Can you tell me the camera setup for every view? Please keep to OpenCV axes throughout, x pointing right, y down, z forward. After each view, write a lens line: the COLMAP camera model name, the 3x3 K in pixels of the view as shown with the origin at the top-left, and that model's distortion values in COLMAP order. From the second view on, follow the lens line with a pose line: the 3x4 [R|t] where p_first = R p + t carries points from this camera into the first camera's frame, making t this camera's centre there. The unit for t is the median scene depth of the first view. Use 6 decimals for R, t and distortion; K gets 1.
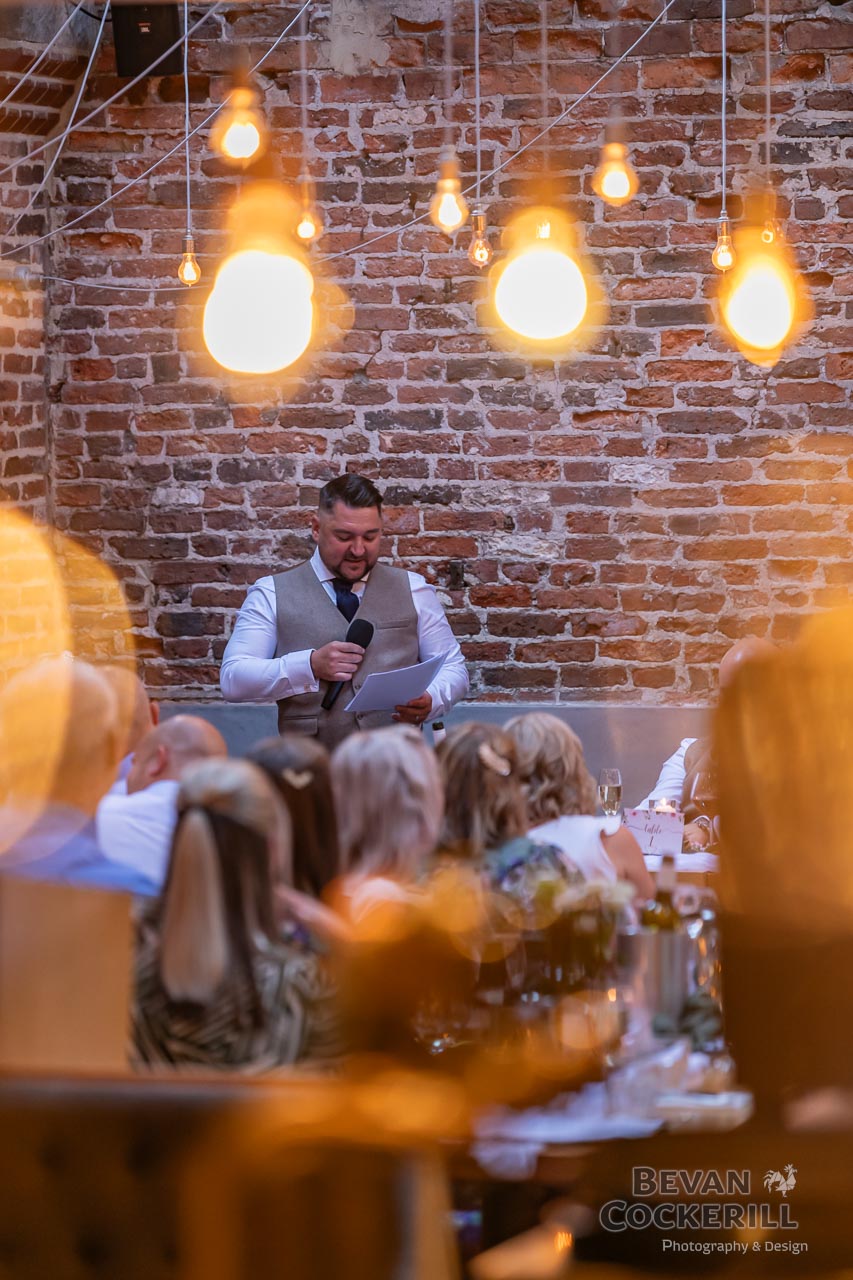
lens RADIAL K [[6339.8, 0, 426.5], [0, 6339.8, 640.0], [0, 0, 1]] dist [0.951988, -5.320462]
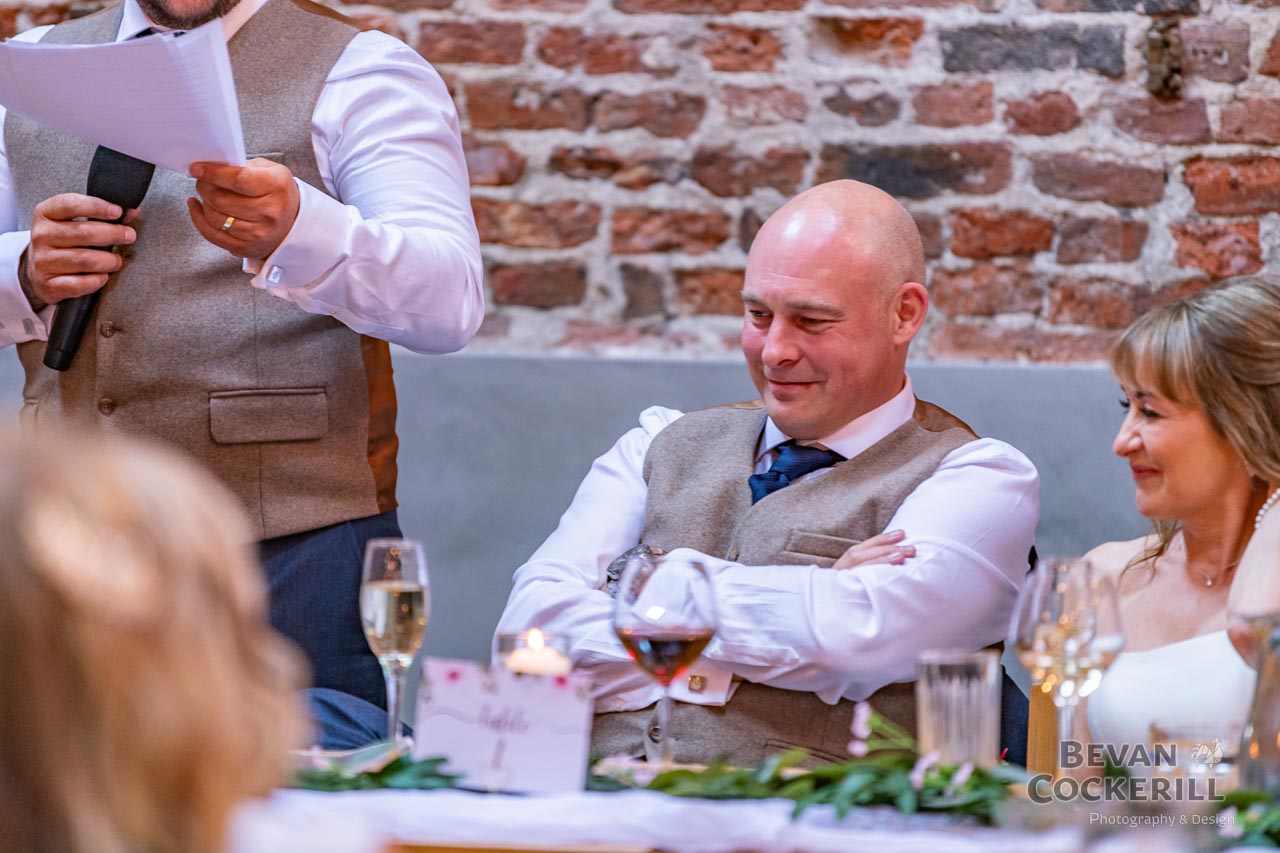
lens RADIAL K [[7179.9, 0, 636.0], [0, 7179.9, 375.7], [0, 0, 1]] dist [1.023104, -5.731727]
pose [[0.998970, 0.017303, 0.041945, 0.022178], [-0.018137, 0.999644, 0.019589, 0.002314], [-0.041591, -0.020330, 0.998928, 0.515112]]
